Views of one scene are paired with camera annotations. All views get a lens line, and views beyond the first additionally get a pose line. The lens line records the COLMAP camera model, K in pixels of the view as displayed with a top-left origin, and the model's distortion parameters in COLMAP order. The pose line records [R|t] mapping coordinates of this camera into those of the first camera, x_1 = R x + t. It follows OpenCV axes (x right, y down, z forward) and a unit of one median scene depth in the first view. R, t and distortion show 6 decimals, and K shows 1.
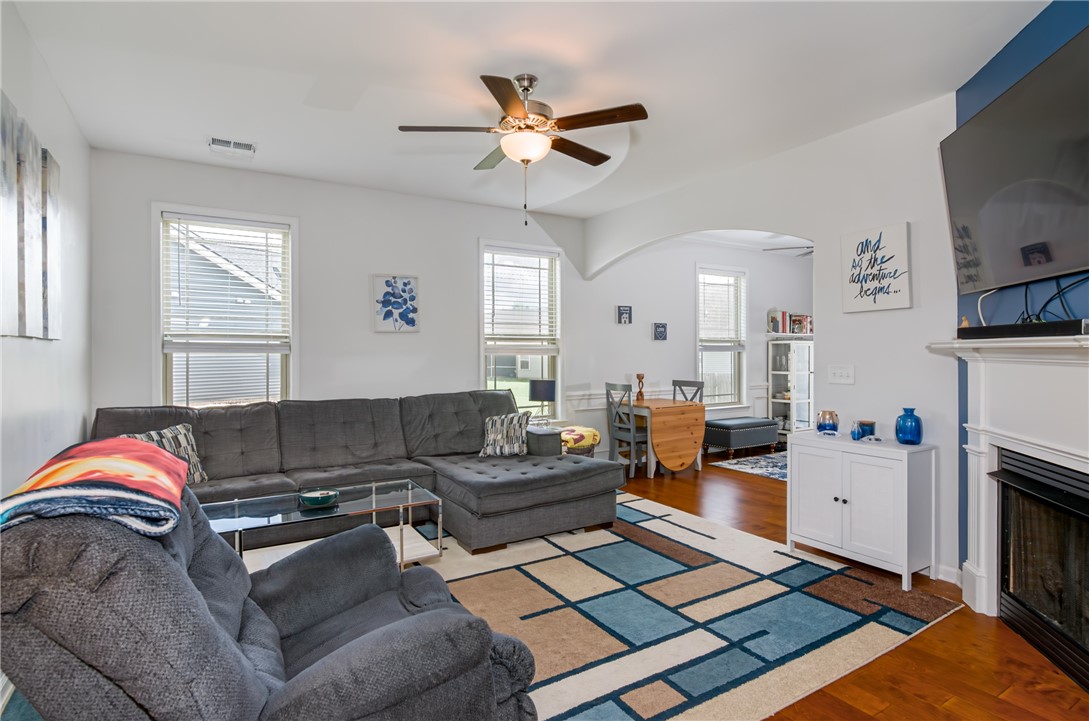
lens RADIAL K [[555.3, 0, 561.5], [0, 555.3, 356.7], [0, 0, 1]] dist [-0.002195, 0.000221]
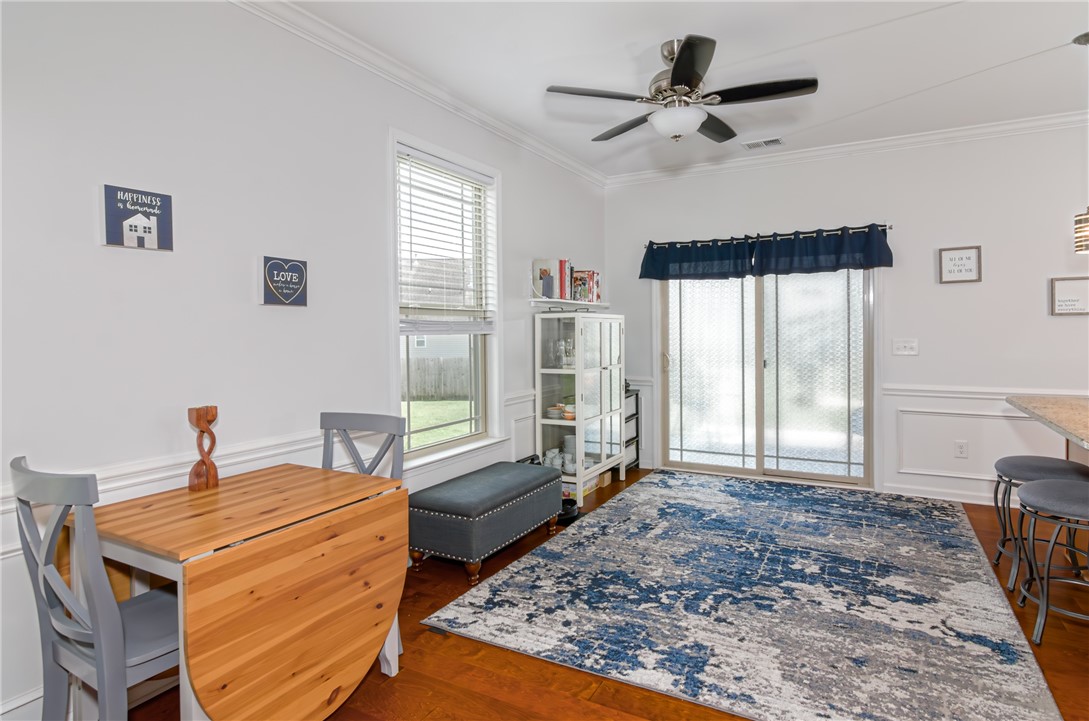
lens RADIAL K [[560.8, 0, 604.9], [0, 560.8, 334.9], [0, 0, 1]] dist [-0.002065, -0.000041]
pose [[0.848828, -0.007393, 0.528617, 0.141404], [0.006435, 0.999973, 0.003653, -0.008846], [-0.528630, 0.000301, 0.848853, 0.504071]]
